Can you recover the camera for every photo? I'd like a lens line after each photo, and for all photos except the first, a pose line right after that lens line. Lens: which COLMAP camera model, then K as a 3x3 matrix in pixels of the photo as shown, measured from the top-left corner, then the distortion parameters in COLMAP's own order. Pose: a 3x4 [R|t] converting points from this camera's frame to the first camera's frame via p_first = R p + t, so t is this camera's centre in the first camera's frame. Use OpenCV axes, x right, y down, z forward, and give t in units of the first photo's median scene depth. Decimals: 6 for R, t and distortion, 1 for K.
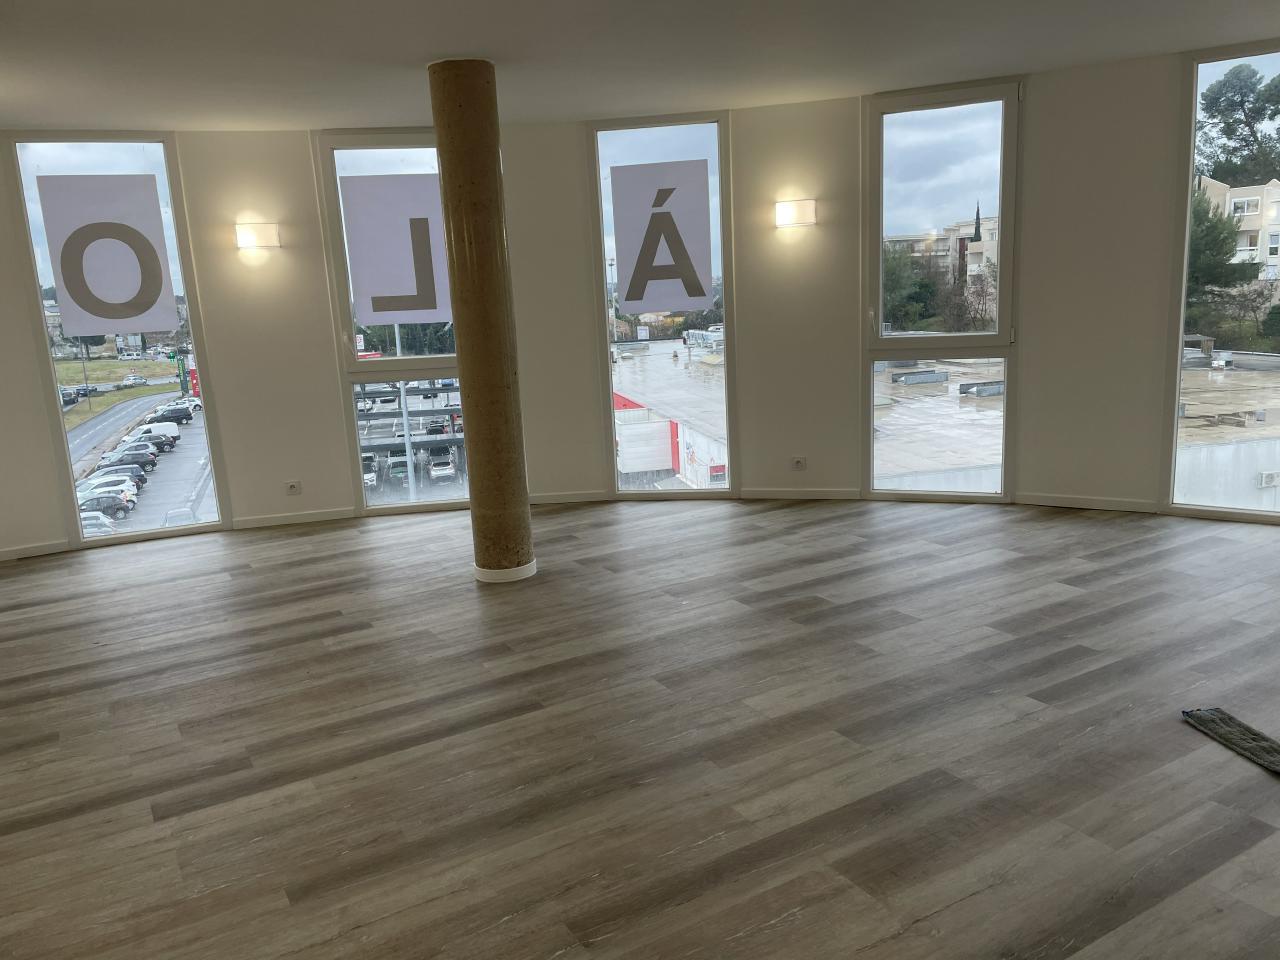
lens RADIAL K [[962.6, 0, 636.3], [0, 962.6, 485.4], [0, 0, 1]] dist [0.097645, -0.123569]
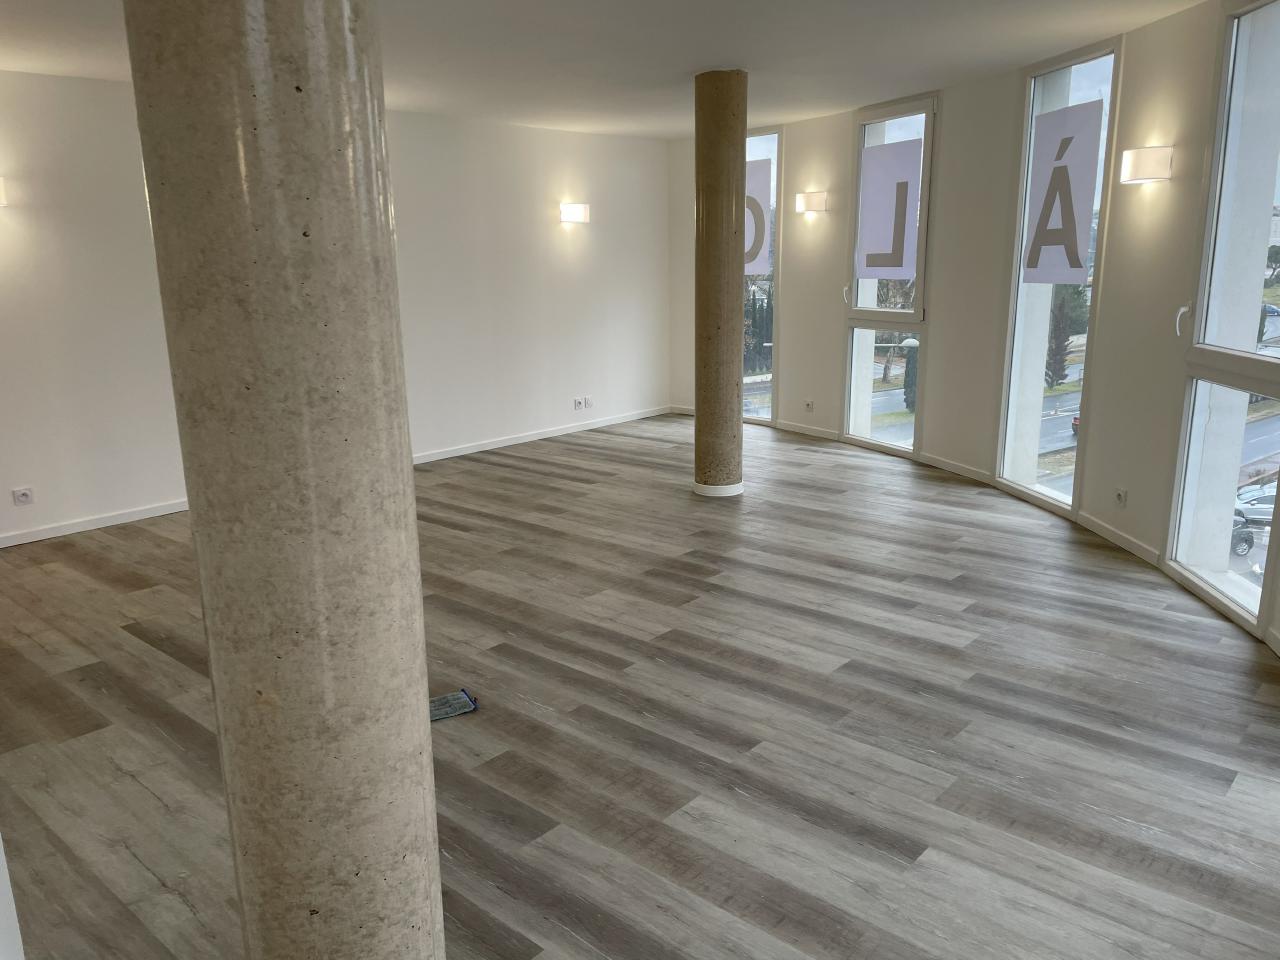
lens RADIAL K [[962.6, 0, 636.3], [0, 962.6, 485.4], [0, 0, 1]] dist [0.097645, -0.123569]
pose [[0.299004, 0.263499, -0.917151, 1.247811], [-0.188191, 0.958527, 0.214033, -0.206134], [0.935511, 0.108603, 0.336191, 0.637343]]
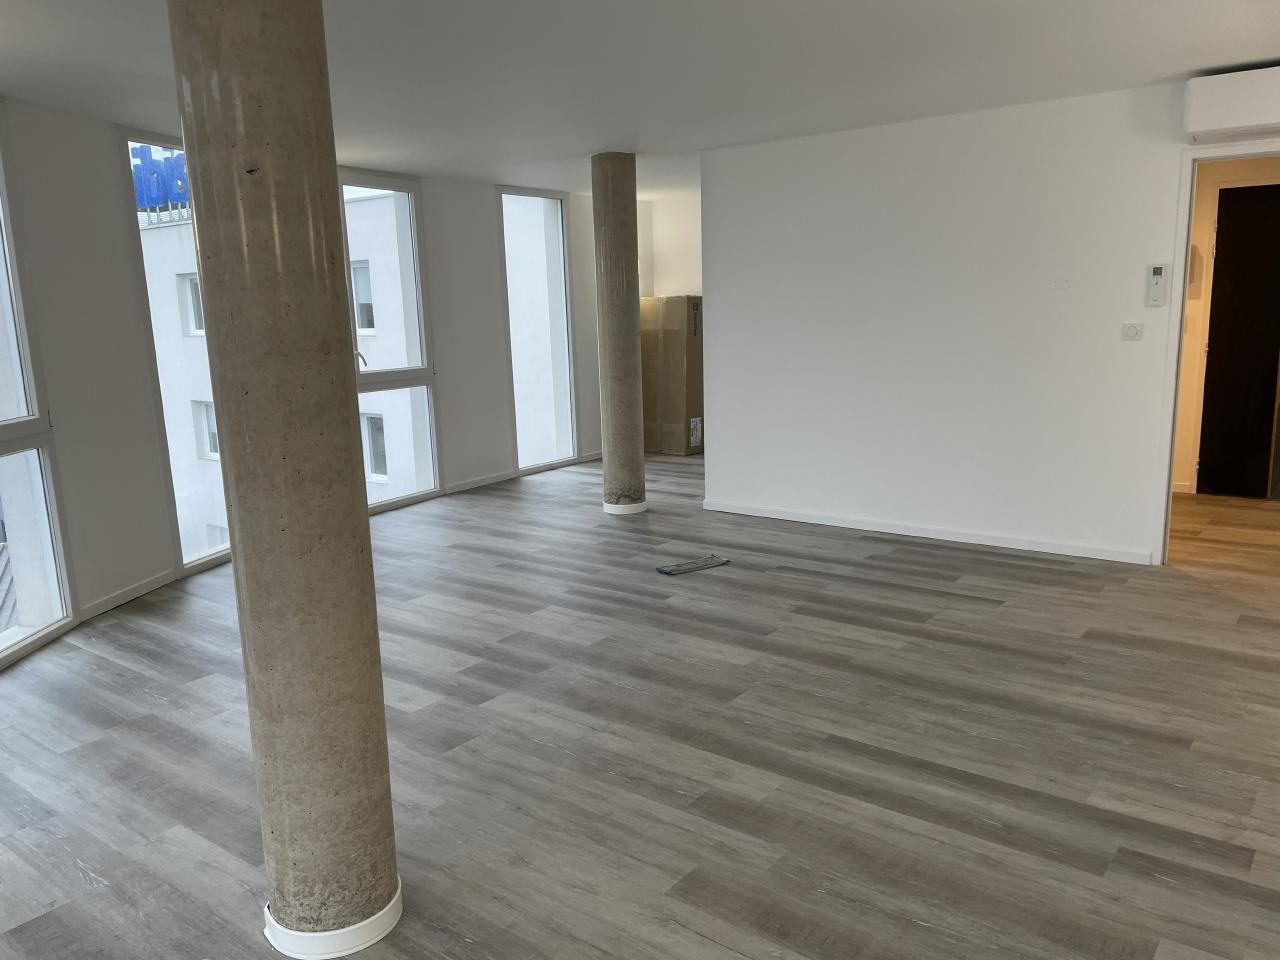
lens RADIAL K [[962.6, 0, 636.3], [0, 962.6, 485.4], [0, 0, 1]] dist [0.097645, -0.123569]
pose [[-0.361111, -0.113072, 0.925642, -0.796676], [0.237910, 0.948603, 0.208690, -0.230262], [-0.901664, 0.295580, -0.315650, 1.247366]]
